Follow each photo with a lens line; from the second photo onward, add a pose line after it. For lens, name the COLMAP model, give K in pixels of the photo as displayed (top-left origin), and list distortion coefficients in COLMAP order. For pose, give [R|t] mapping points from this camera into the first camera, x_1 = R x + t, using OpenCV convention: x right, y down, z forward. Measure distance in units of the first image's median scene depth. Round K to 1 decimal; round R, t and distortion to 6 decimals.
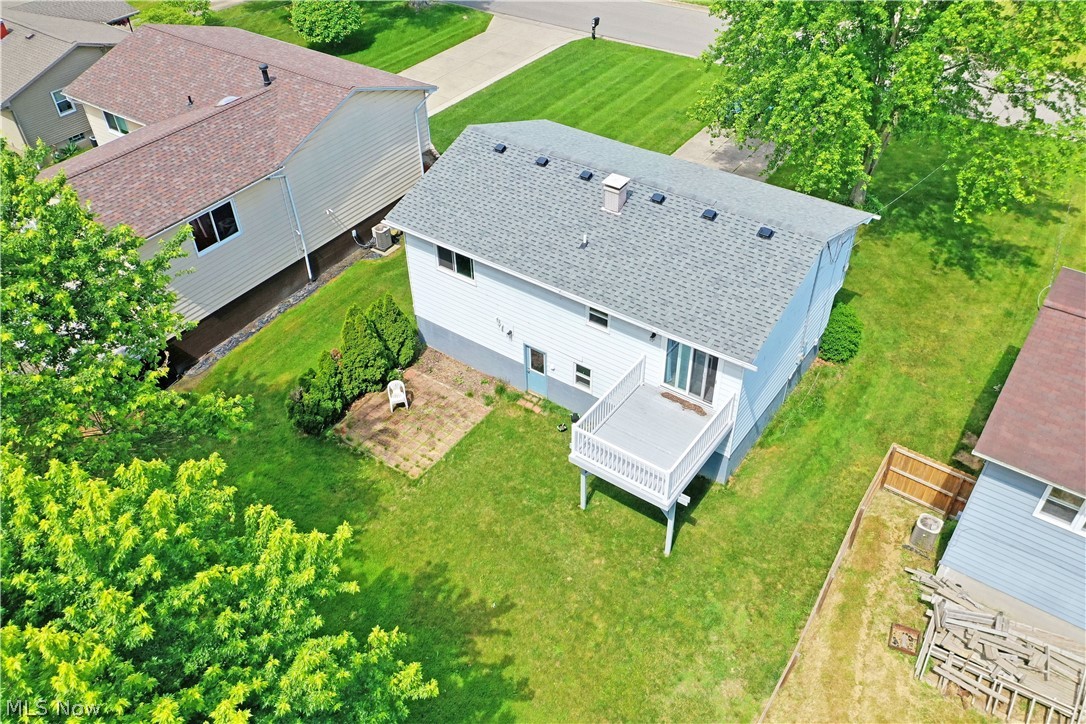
lens RADIAL K [[861.0, 0, 544.4], [0, 861.0, 361.7], [0, 0, 1]] dist [0.040742, 0.006448]
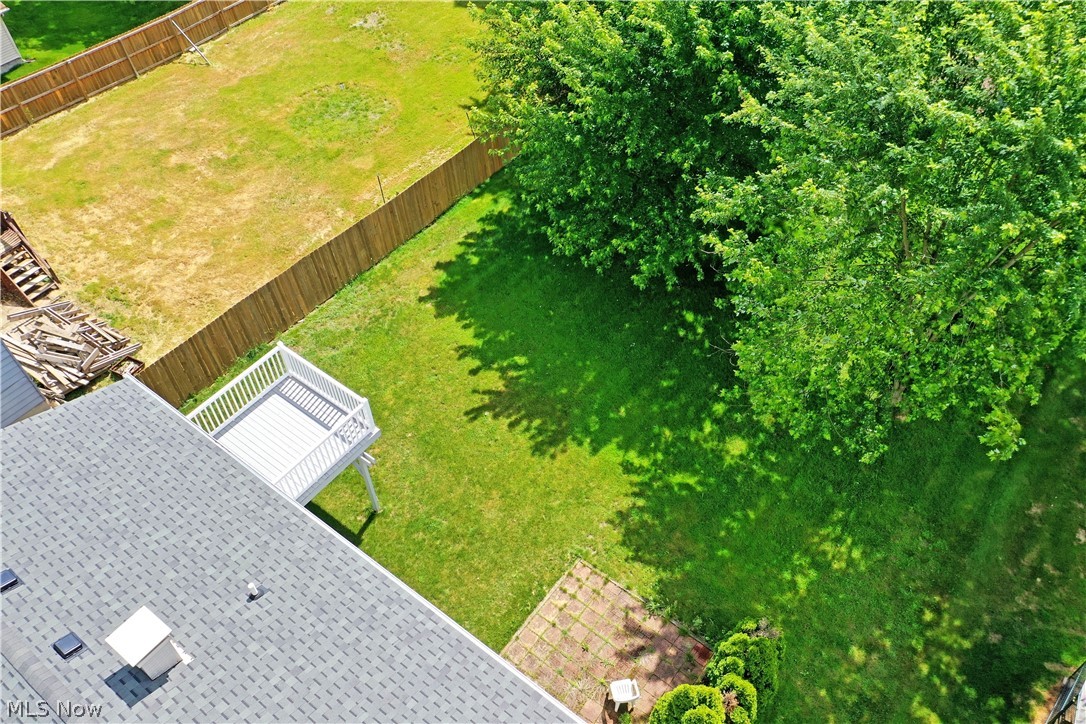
lens RADIAL K [[861.0, 0, 544.4], [0, 861.0, 360.7], [0, 0, 1]] dist [0.040742, 0.006448]
pose [[-0.998709, 0.005611, 0.050492, -0.169831], [0.050568, 0.014383, 0.998617, -0.701532], [0.004877, 0.999881, -0.014649, 0.889032]]
